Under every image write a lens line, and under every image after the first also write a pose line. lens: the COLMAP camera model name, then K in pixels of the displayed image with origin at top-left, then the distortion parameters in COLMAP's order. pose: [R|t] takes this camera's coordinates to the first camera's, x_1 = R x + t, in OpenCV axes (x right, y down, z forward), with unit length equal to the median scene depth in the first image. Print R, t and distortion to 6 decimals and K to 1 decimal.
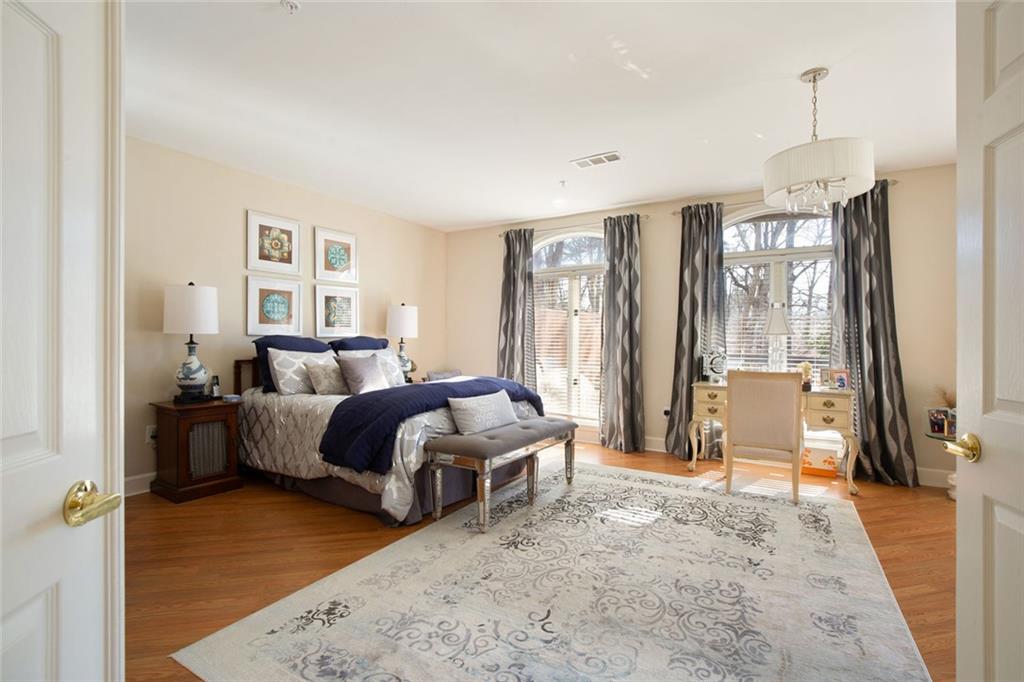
lens RADIAL K [[472.6, 0, 524.2], [0, 472.6, 339.2], [0, 0, 1]] dist [-0.033599, 0.007725]
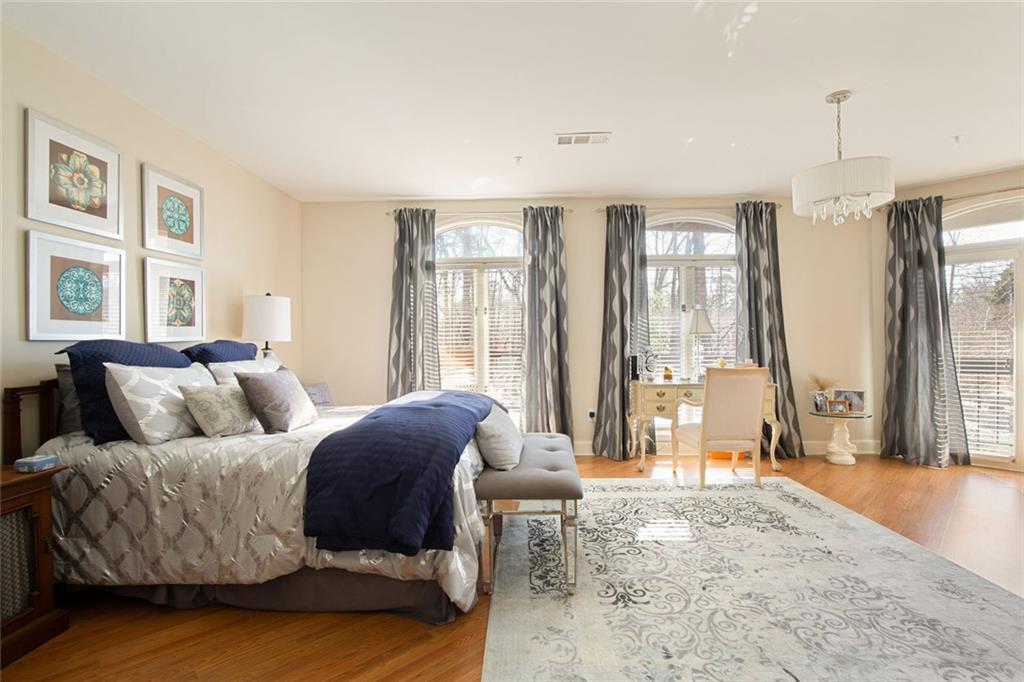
lens RADIAL K [[476.1, 0, 524.8], [0, 476.1, 342.3], [0, 0, 1]] dist [-0.036241, 0.008457]
pose [[0.868016, -0.015110, 0.496307, -0.380464], [0.013278, 0.999886, 0.007220, -0.003258], [-0.496359, 0.000323, 0.868117, 0.268392]]
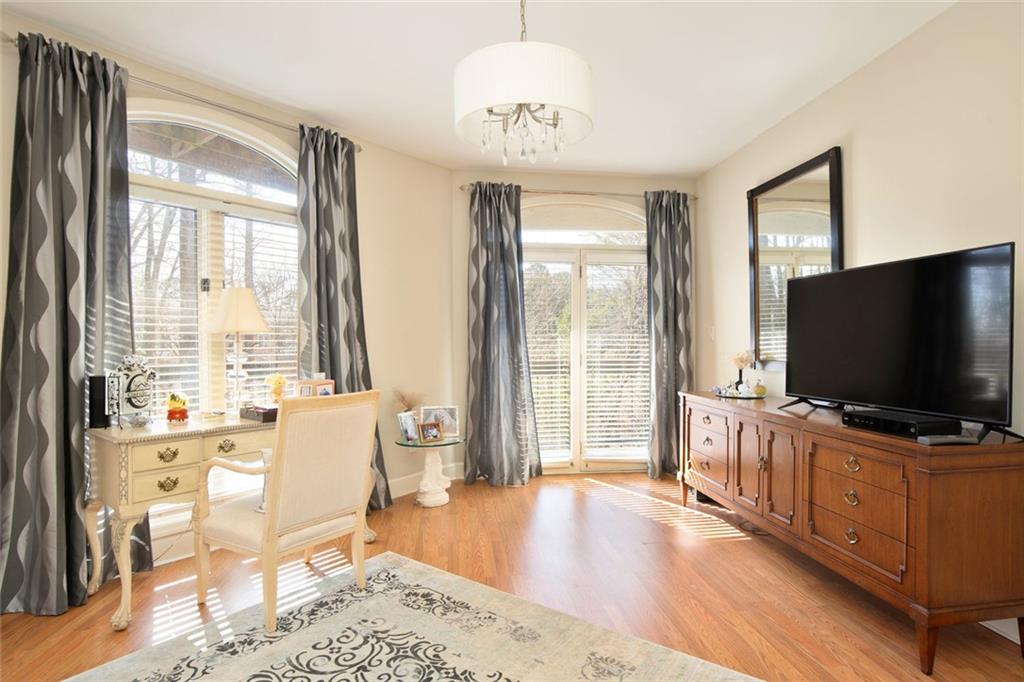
lens RADIAL K [[522.4, 0, 528.1], [0, 522.4, 346.7], [0, 0, 1]] dist [-0.045487, 0.015129]
pose [[0.103624, -0.019471, 0.994426, -0.094381], [0.000801, 0.999810, 0.019493, -0.002959], [-0.994616, -0.001223, 0.103620, 0.599261]]
